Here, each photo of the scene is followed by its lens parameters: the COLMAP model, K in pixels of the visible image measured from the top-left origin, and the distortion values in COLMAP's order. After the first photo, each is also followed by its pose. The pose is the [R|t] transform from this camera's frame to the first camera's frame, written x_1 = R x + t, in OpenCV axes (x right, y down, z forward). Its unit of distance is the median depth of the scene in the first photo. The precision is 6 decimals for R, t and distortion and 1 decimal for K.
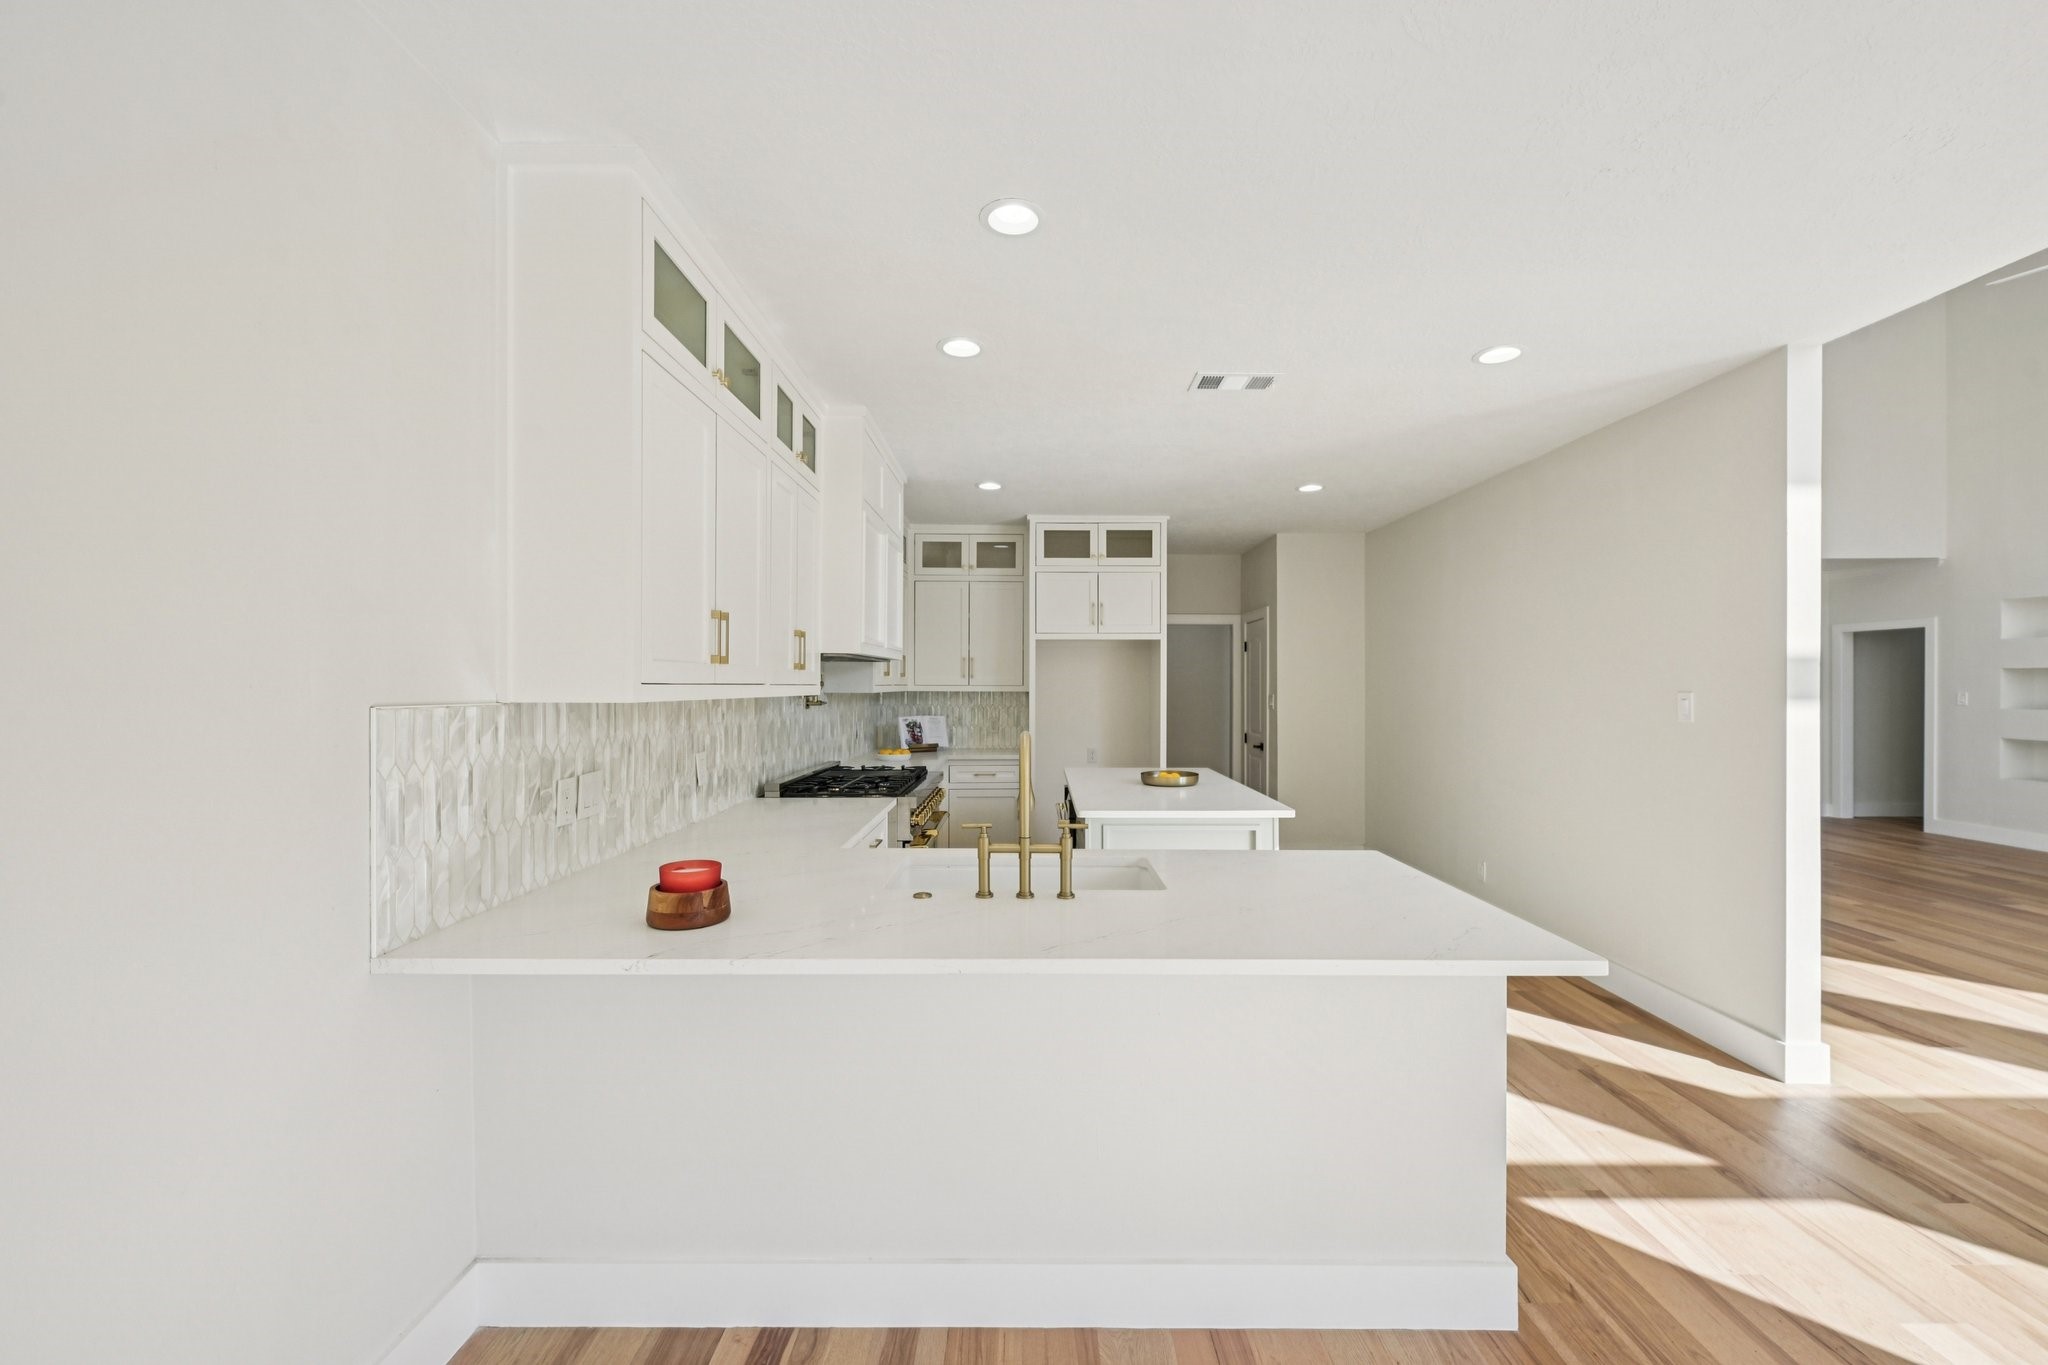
lens RADIAL K [[817.2, 0, 1025.9], [0, 817.2, 685.4], [0, 0, 1]] dist [-0.000037, 0.000406]
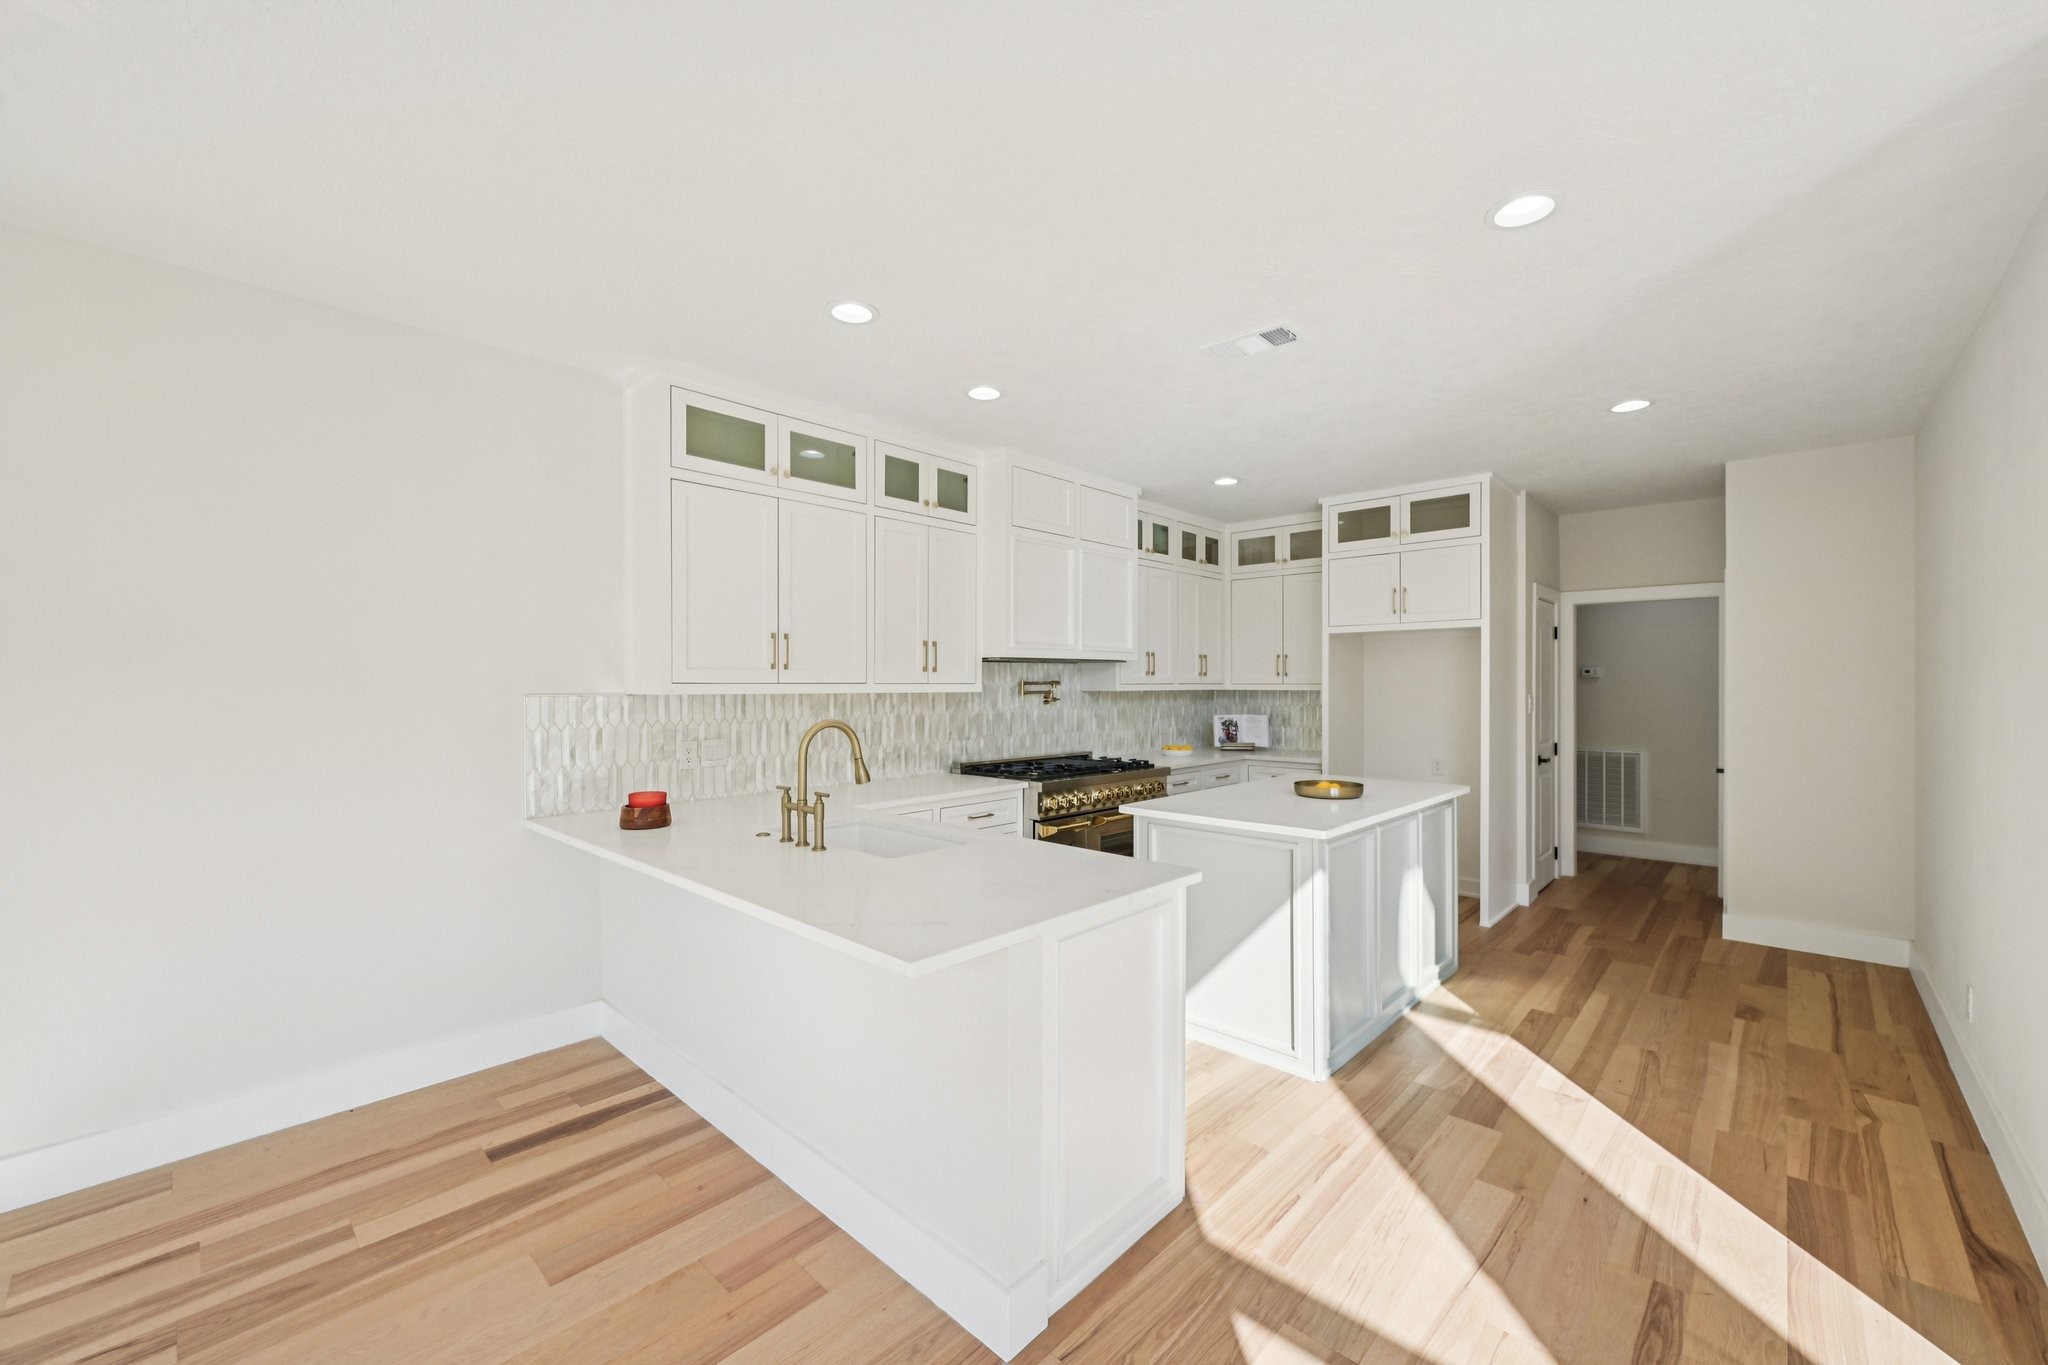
lens RADIAL K [[817.2, 0, 1020.0], [0, 817.2, 679.9], [0, 0, 1]] dist [-0.000037, 0.000406]
pose [[0.725251, -0.006244, -0.688457, 0.630259], [0.002117, 0.999974, -0.006838, 0.002002], [0.688482, 0.003502, 0.725245, 0.158258]]
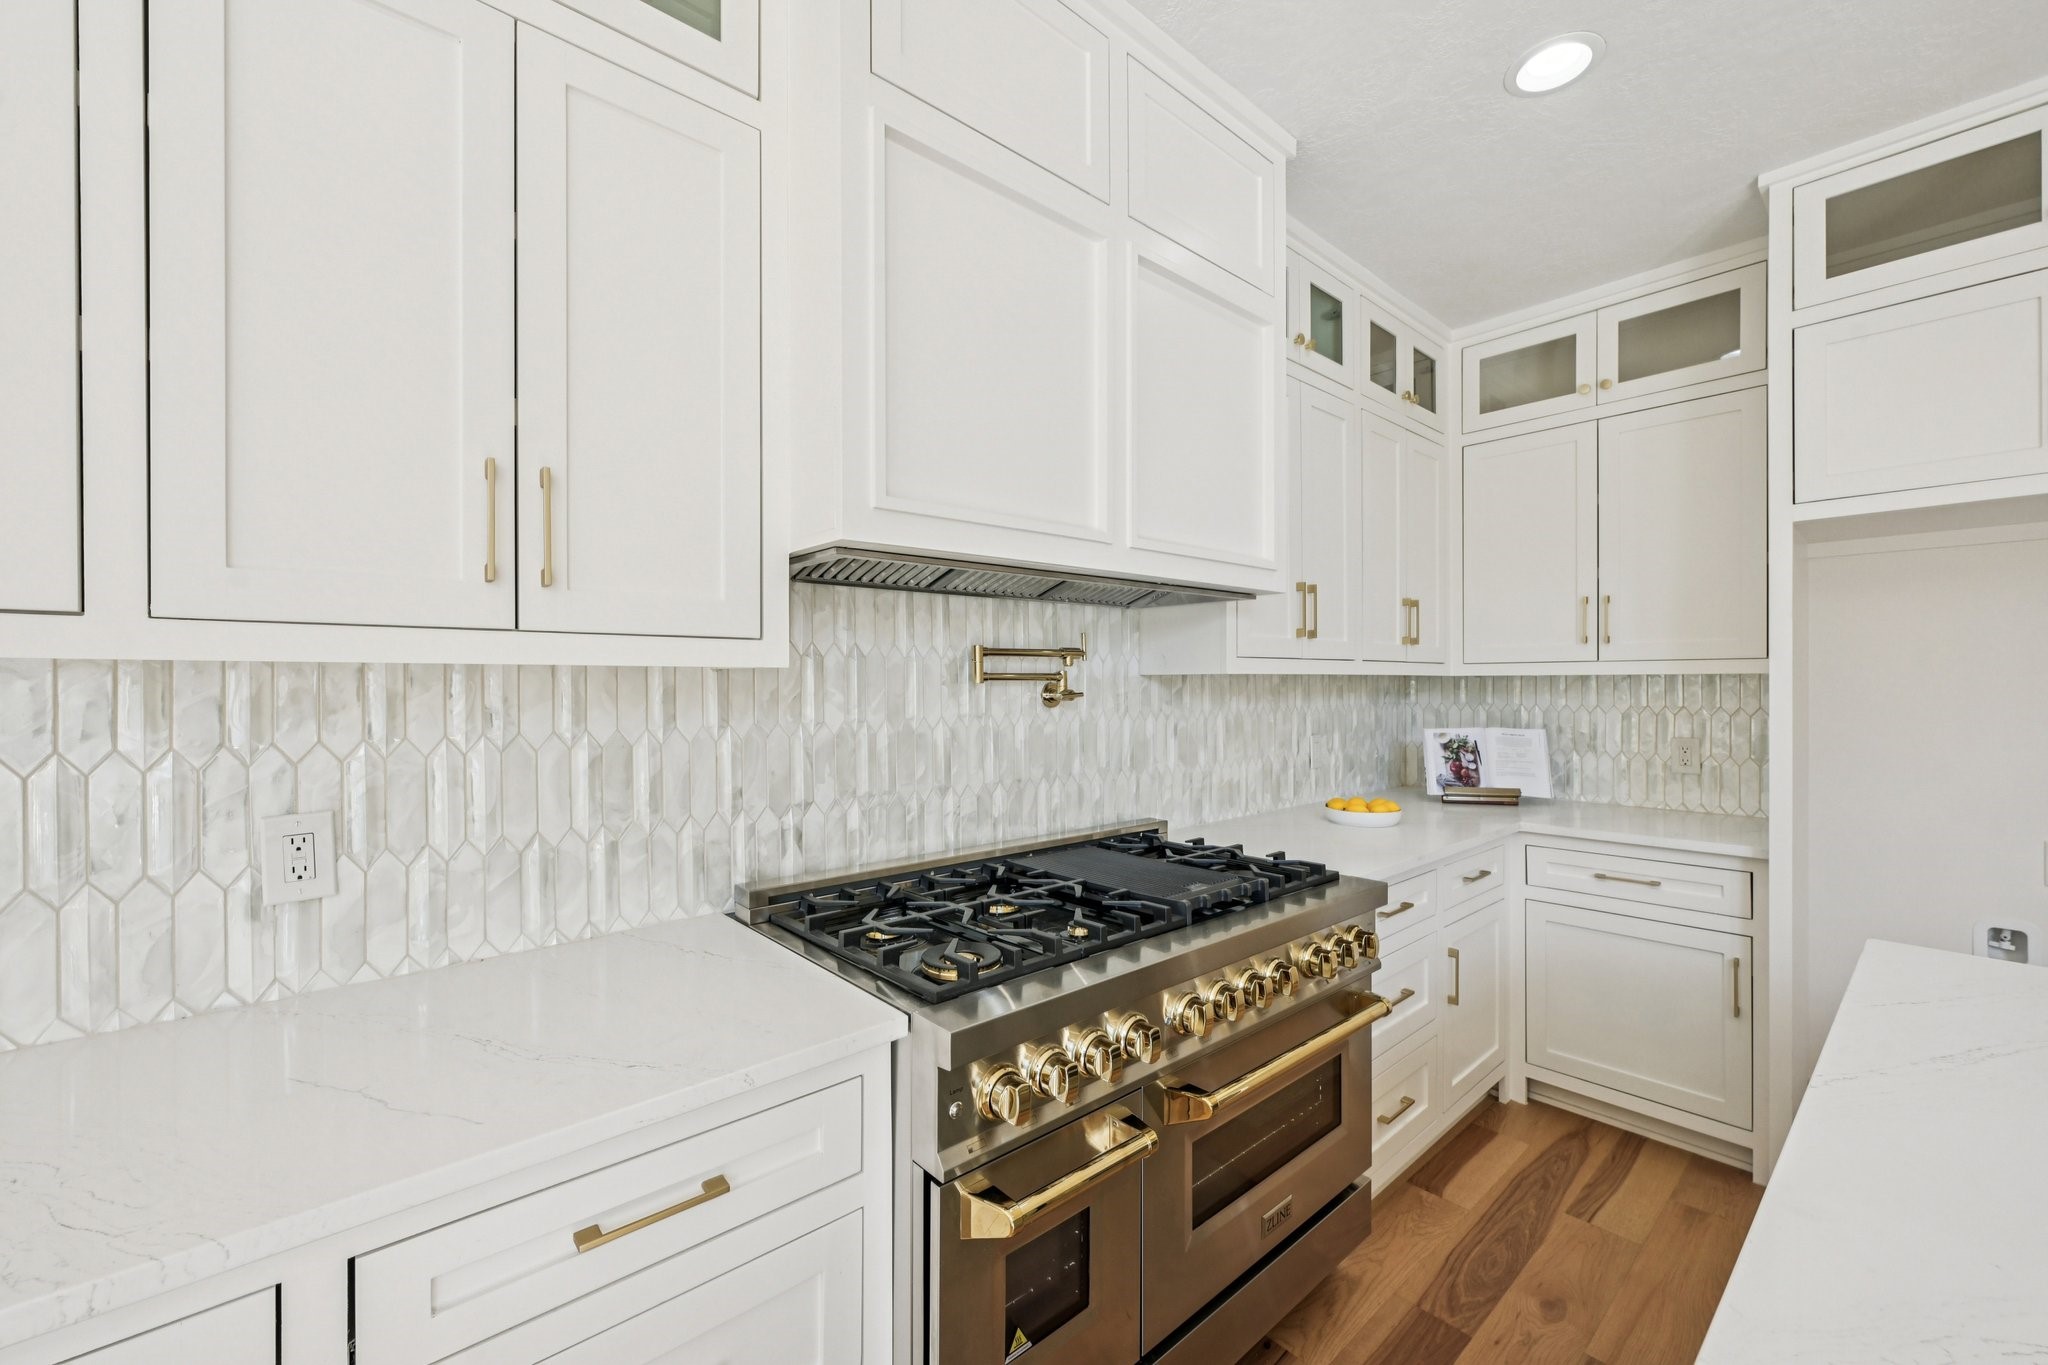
lens RADIAL K [[817.2, 0, 1027.1], [0, 817.2, 683.5], [0, 0, 1]] dist [-0.000037, 0.000406]
pose [[0.662164, -0.003897, -0.749349, 0.091922], [0.003953, 0.999991, -0.001707, 0.019603], [0.749348, -0.001832, 0.662174, 0.842394]]
